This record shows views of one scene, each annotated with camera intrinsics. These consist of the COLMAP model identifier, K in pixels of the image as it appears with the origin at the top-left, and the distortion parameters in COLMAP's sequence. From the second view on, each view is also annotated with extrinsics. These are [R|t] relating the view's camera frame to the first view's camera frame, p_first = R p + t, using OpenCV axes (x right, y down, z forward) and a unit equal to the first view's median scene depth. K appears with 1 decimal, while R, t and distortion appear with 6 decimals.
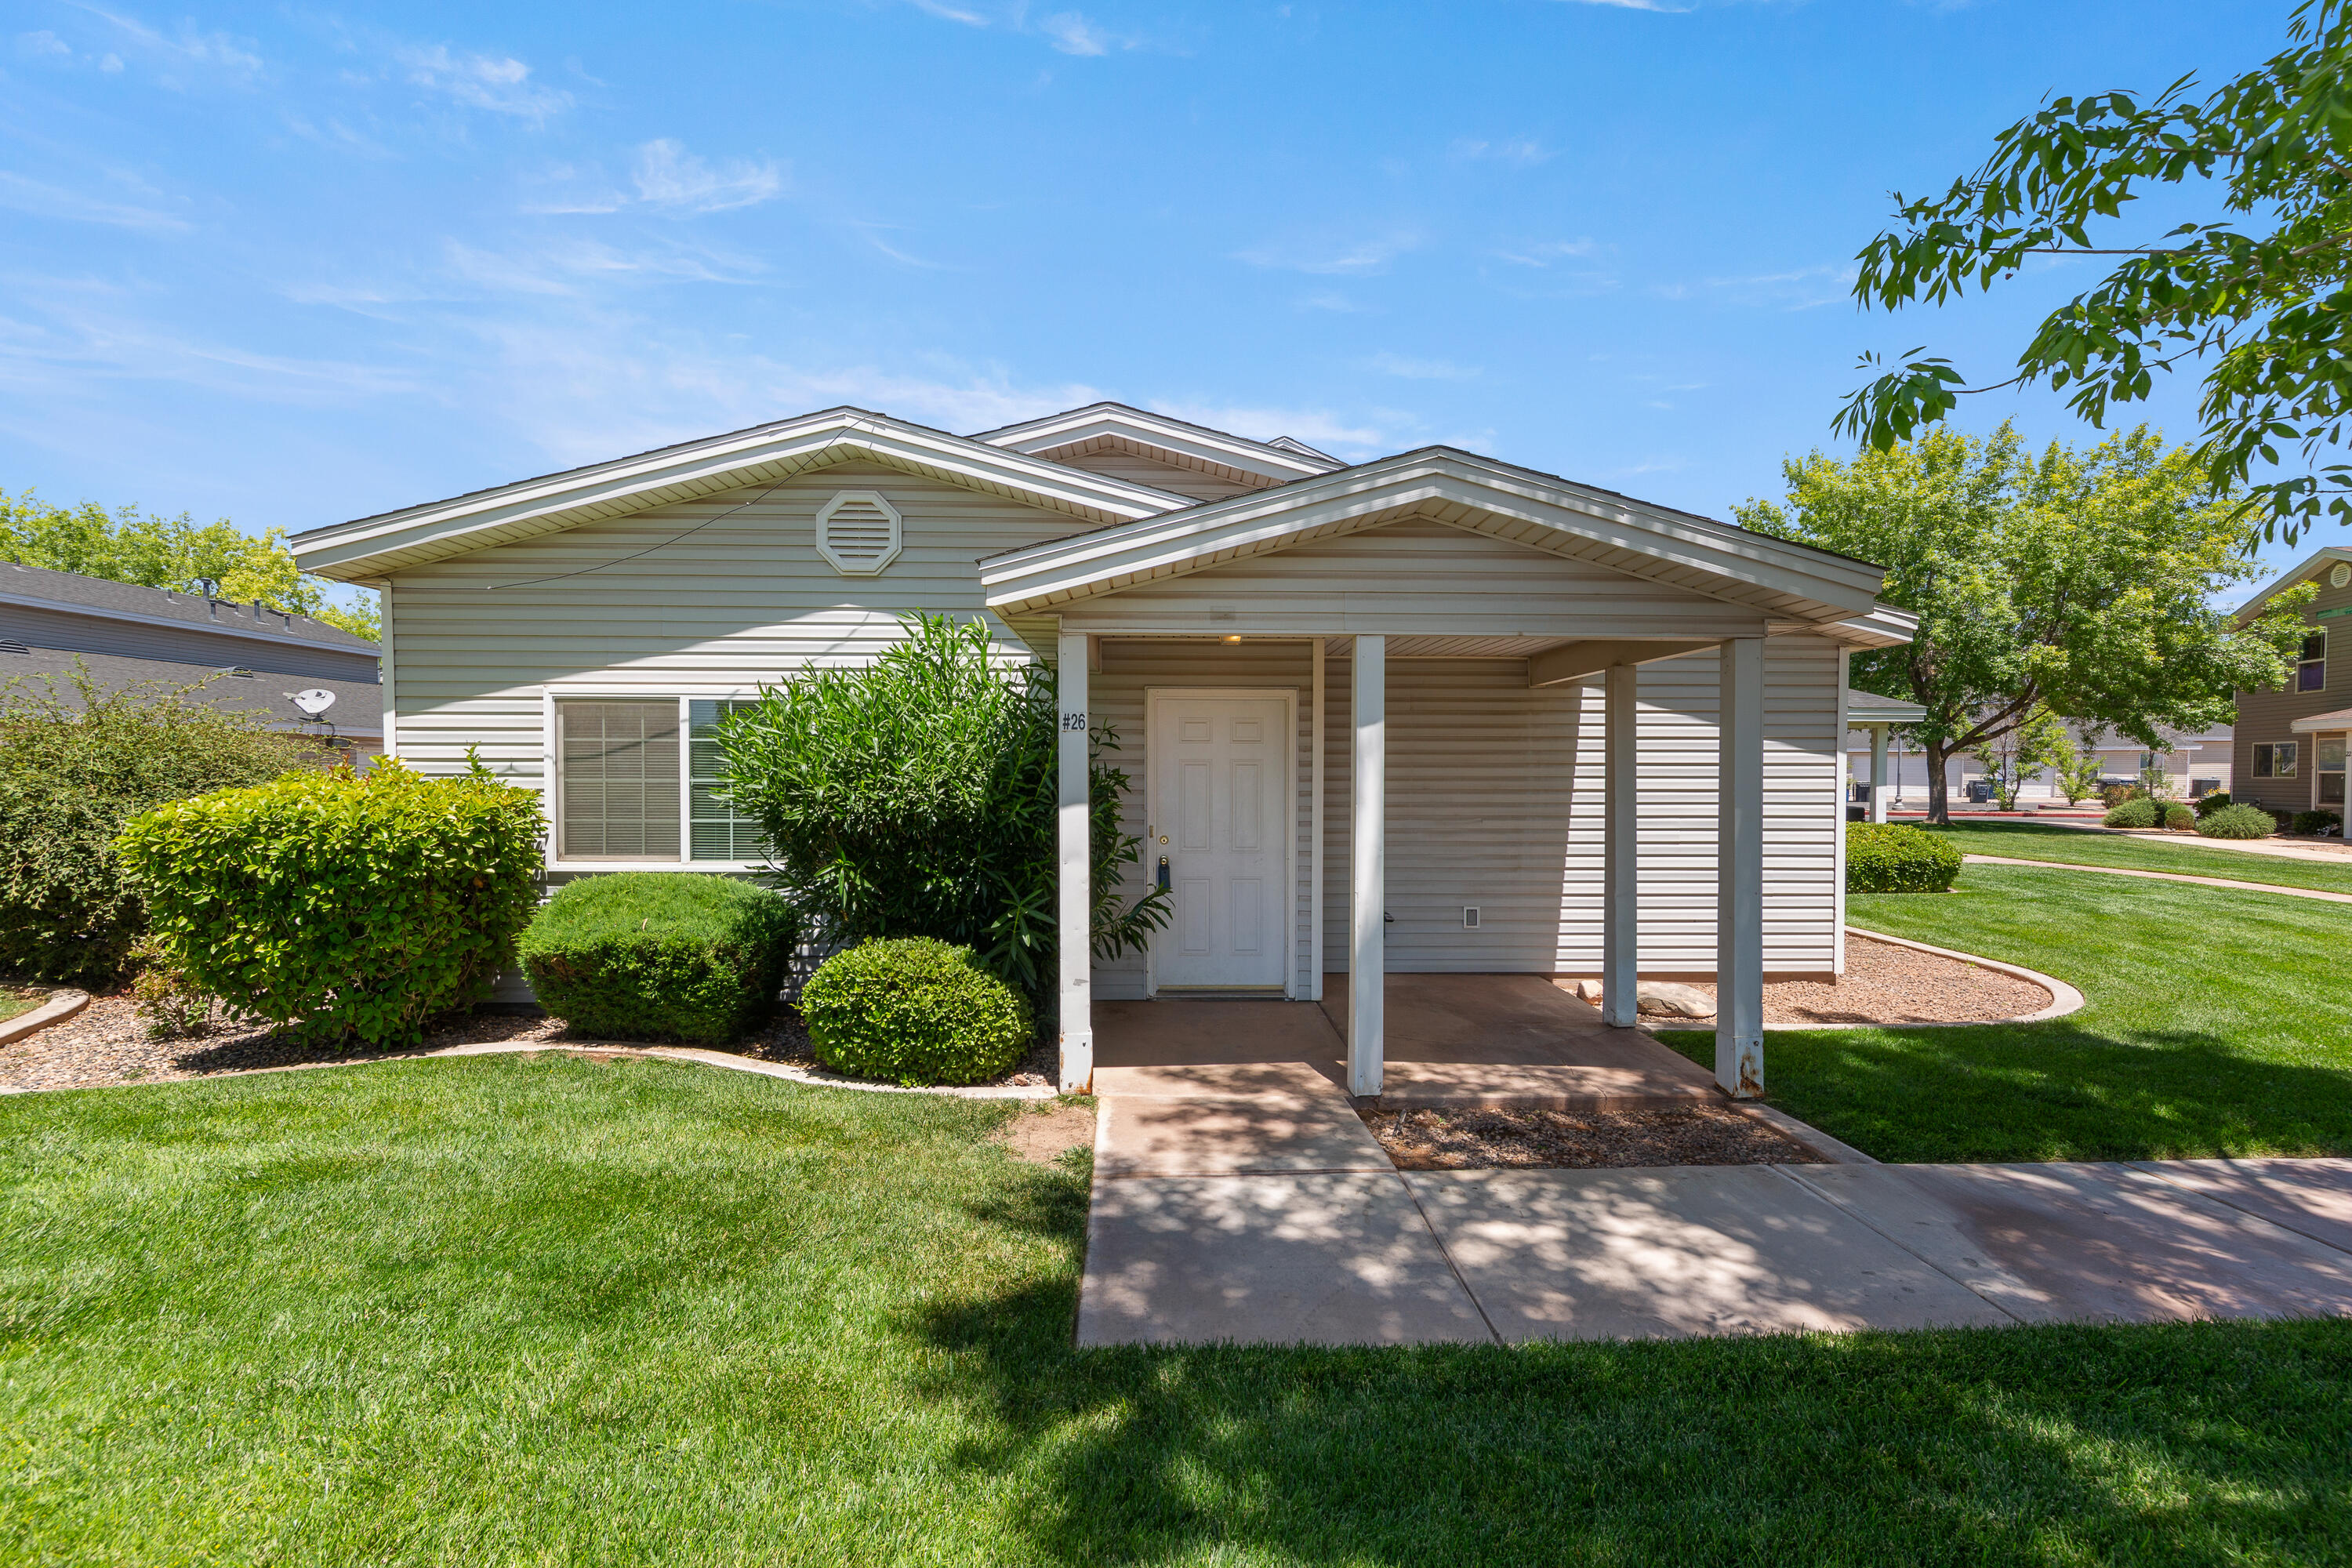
lens RADIAL K [[1012.3, 0, 1176.0], [0, 1012.3, 784.0], [0, 0, 1]] dist [0.008925, -0.000033]
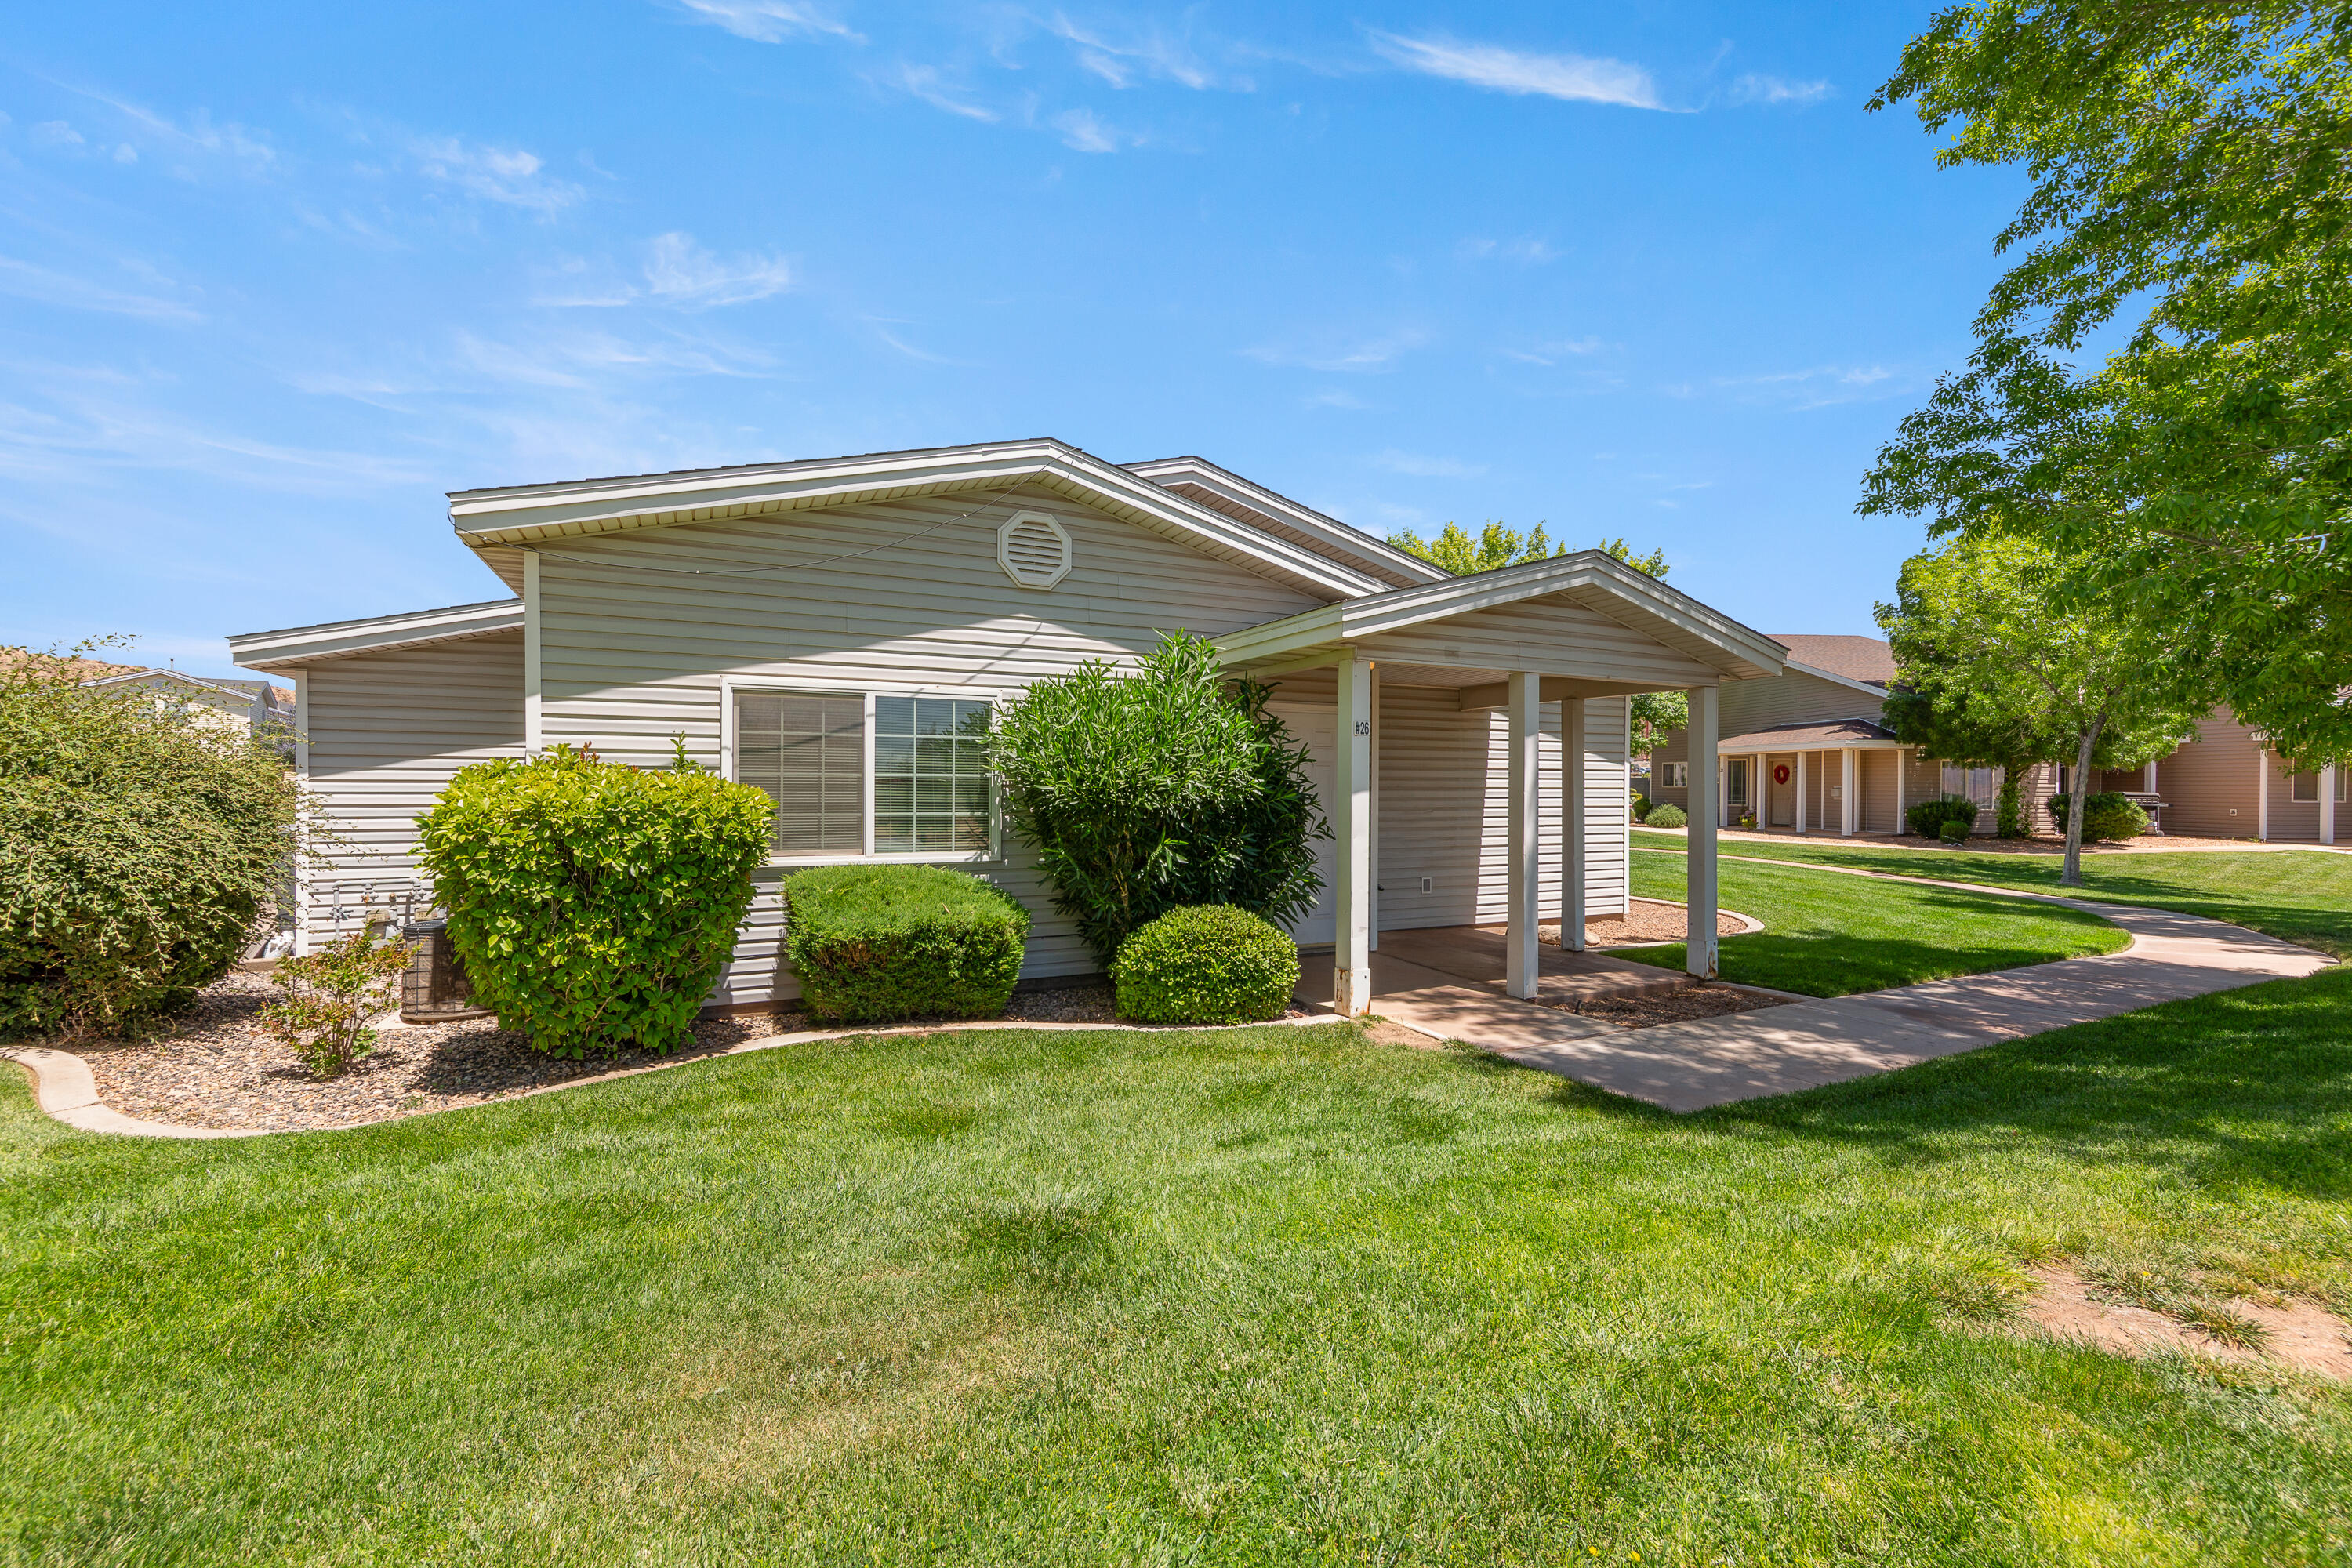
lens RADIAL K [[1012.3, 0, 1176.0], [0, 1012.3, 784.0], [0, 0, 1]] dist [0.008925, -0.000033]
pose [[0.905303, 0.003340, 0.424753, -0.640591], [0.001811, 0.999930, -0.011725, 0.018272], [-0.424762, 0.011384, 0.905233, -0.053956]]
